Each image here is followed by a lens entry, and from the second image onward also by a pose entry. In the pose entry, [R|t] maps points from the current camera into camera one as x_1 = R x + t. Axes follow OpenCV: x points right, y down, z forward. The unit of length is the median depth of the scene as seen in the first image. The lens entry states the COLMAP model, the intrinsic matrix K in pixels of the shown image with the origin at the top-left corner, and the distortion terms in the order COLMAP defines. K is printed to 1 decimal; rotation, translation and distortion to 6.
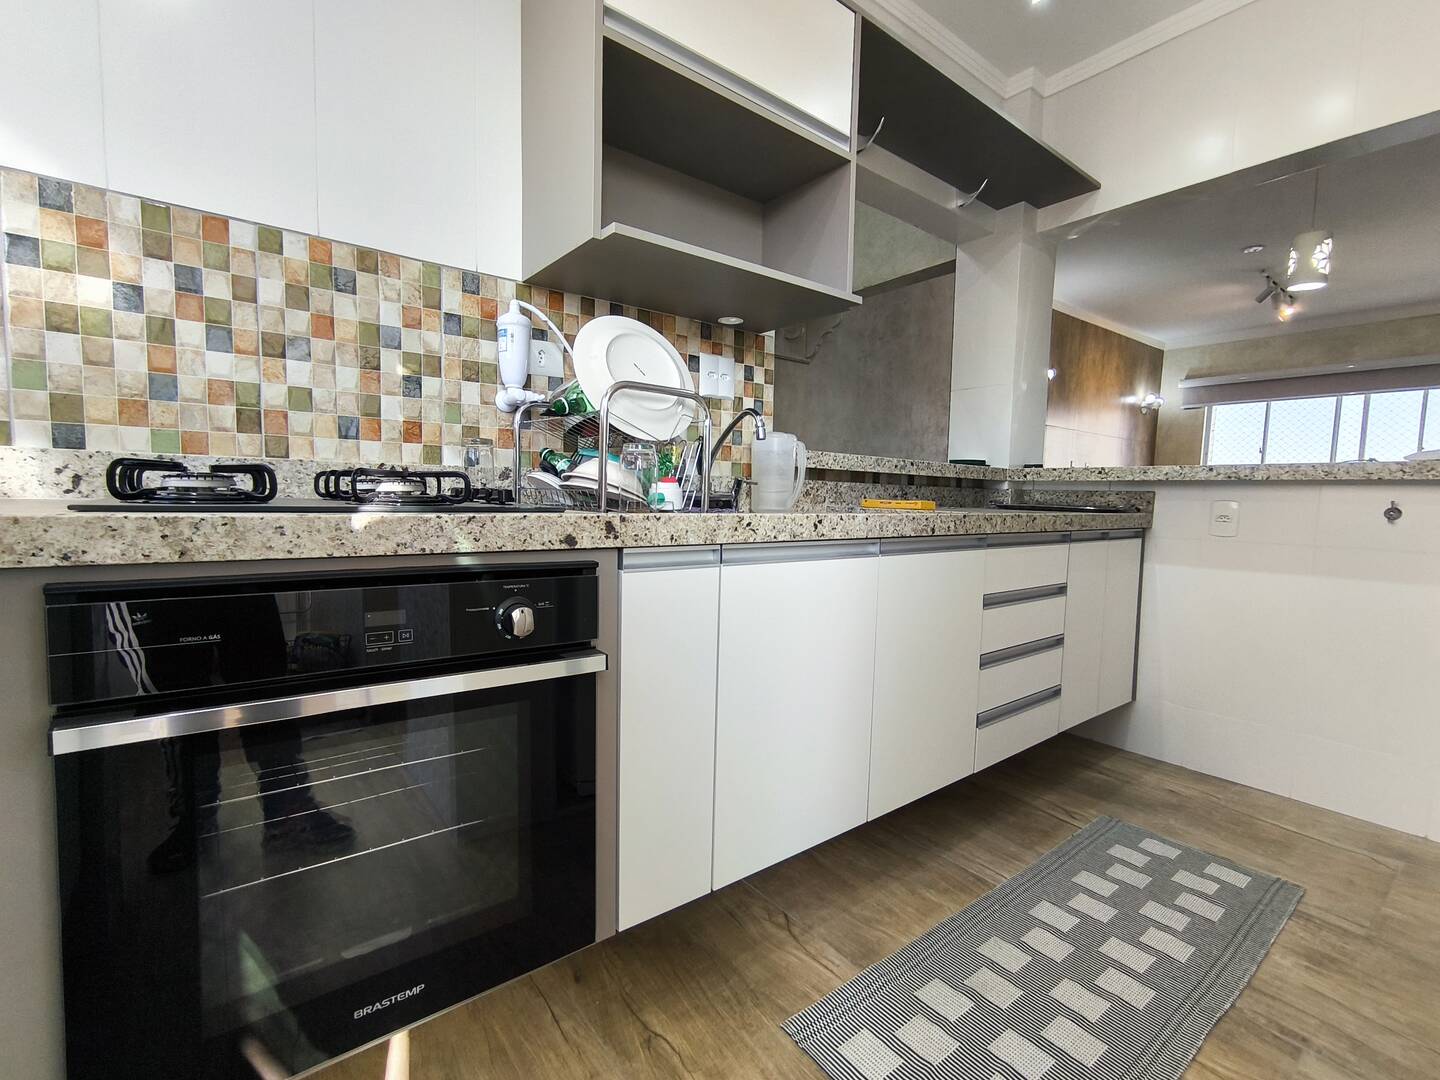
lens RADIAL K [[652.4, 0, 706.2], [0, 652.4, 544.0], [0, 0, 1]] dist [-0.018895, 0.009651]
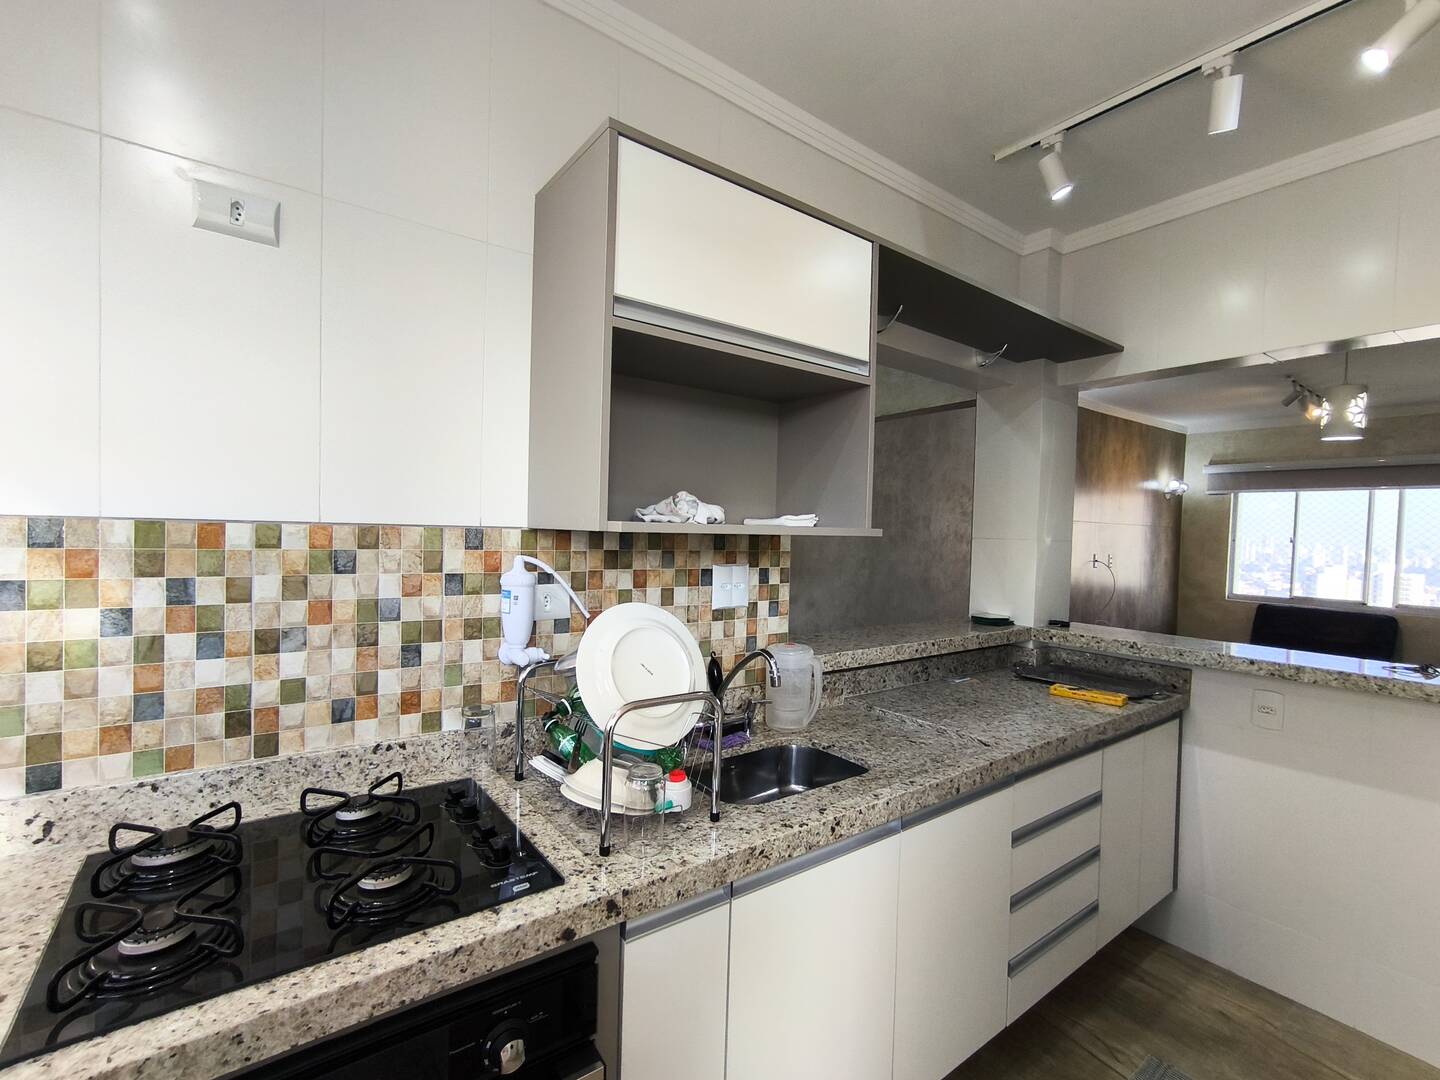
lens RADIAL K [[657.8, 0, 706.2], [0, 657.8, 550.2], [0, 0, 1]] dist [-0.033958, 0.020520]
pose [[0.999733, 0.004224, -0.022734, 0.003607], [-0.005482, 0.998440, -0.055571, -0.364982], [0.022463, 0.055681, 0.998196, 0.042227]]
